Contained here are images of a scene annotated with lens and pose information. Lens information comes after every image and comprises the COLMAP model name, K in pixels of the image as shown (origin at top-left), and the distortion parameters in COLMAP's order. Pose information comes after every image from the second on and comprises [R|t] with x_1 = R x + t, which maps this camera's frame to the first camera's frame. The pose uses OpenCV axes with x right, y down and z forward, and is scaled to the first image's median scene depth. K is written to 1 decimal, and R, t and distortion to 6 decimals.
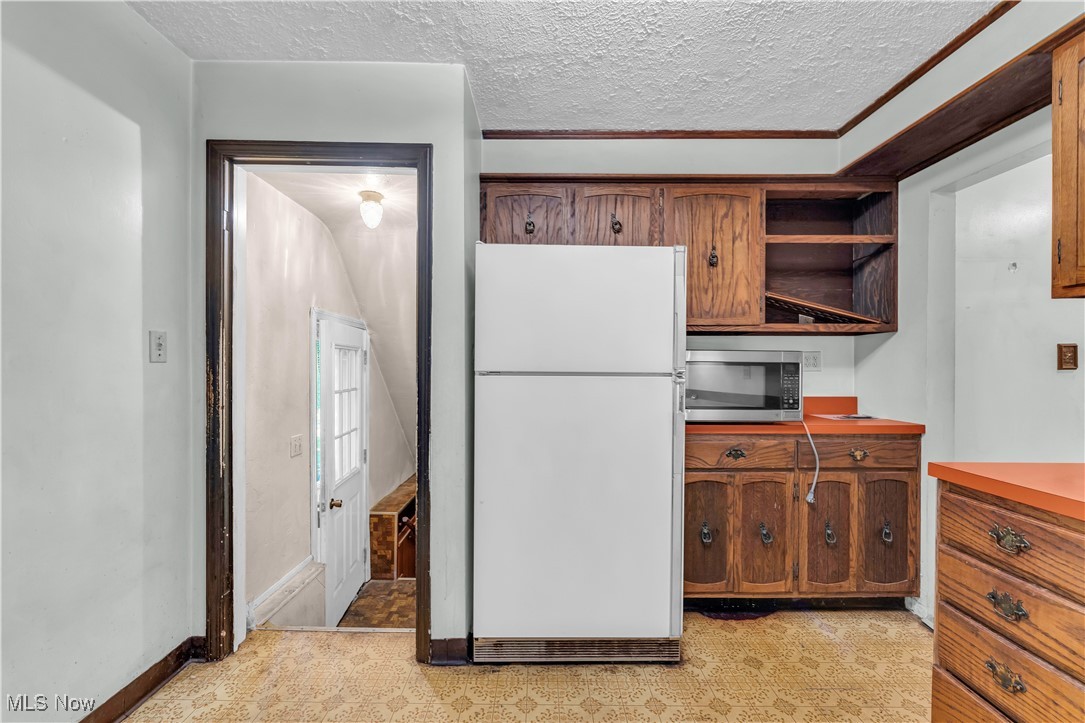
lens RADIAL K [[437.9, 0, 539.4], [0, 437.9, 368.3], [0, 0, 1]] dist [0.001455, -0.000045]
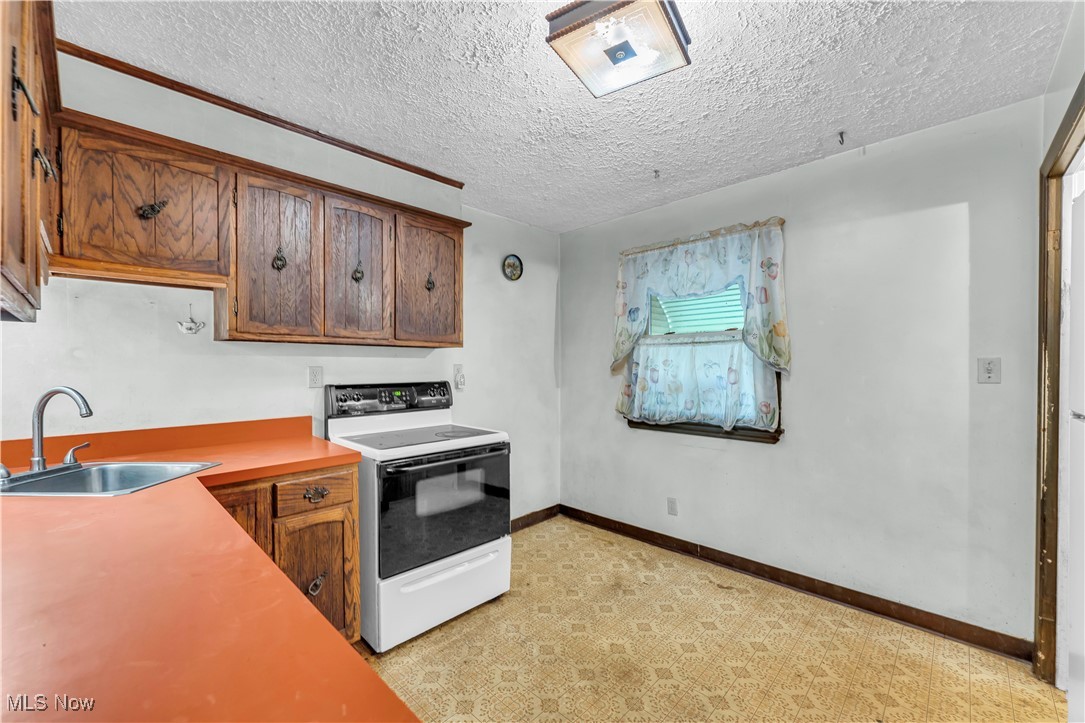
lens RADIAL K [[437.9, 0, 541.3], [0, 437.9, 368.1], [0, 0, 1]] dist [0.001455, -0.000045]
pose [[-0.689669, -0.001990, -0.724122, 0.266858], [-0.007661, 0.999960, 0.004549, -0.015884], [0.724084, 0.008685, -0.689657, 0.288850]]
